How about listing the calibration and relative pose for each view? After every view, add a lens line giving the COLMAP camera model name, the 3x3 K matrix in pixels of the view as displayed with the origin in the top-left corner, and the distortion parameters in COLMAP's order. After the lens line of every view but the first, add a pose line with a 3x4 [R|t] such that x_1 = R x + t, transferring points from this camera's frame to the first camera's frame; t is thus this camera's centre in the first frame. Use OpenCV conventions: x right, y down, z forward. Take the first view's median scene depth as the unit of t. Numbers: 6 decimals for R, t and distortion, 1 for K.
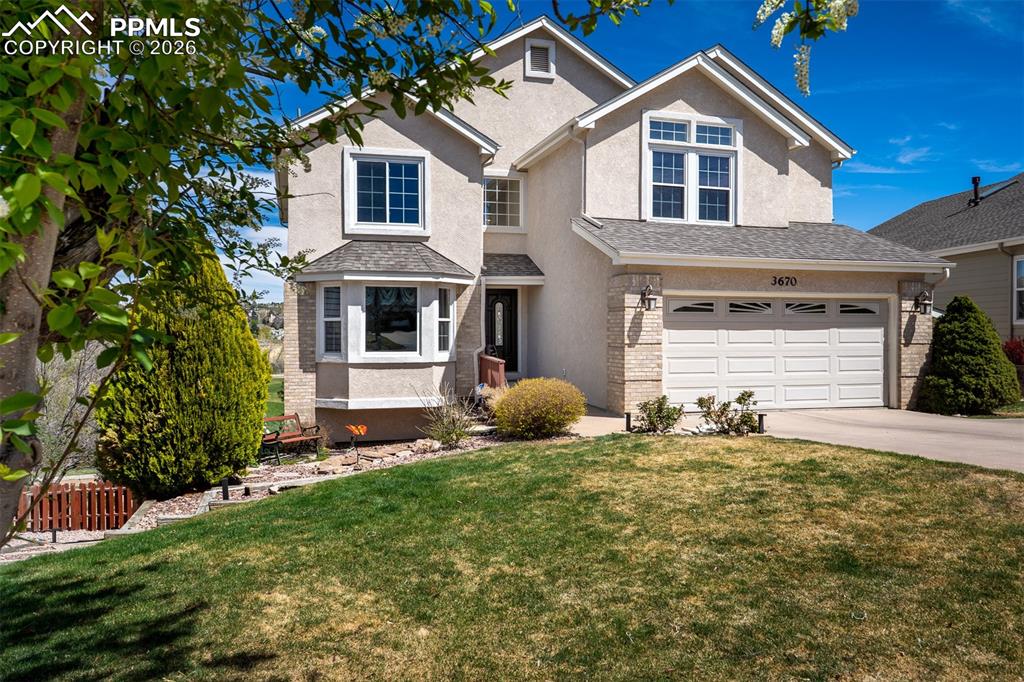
lens RADIAL K [[712.0, 0, 510.6], [0, 712.0, 340.7], [0, 0, 1]] dist [0.002534, -0.000132]
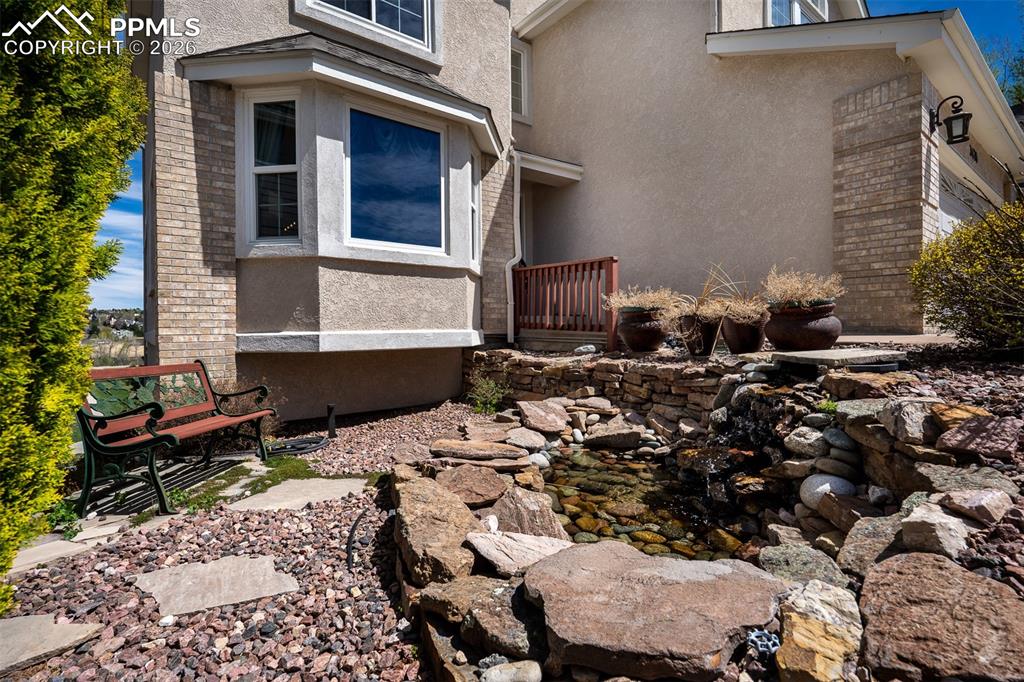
lens RADIAL K [[479.1, 0, 512.5], [0, 479.1, 331.3], [0, 0, 1]] dist [0.000836, 0.000191]
pose [[0.931767, -0.012554, 0.362841, -0.218731], [0.015440, 0.999868, -0.005055, 0.084432], [-0.362729, 0.010312, 0.931837, 0.635004]]
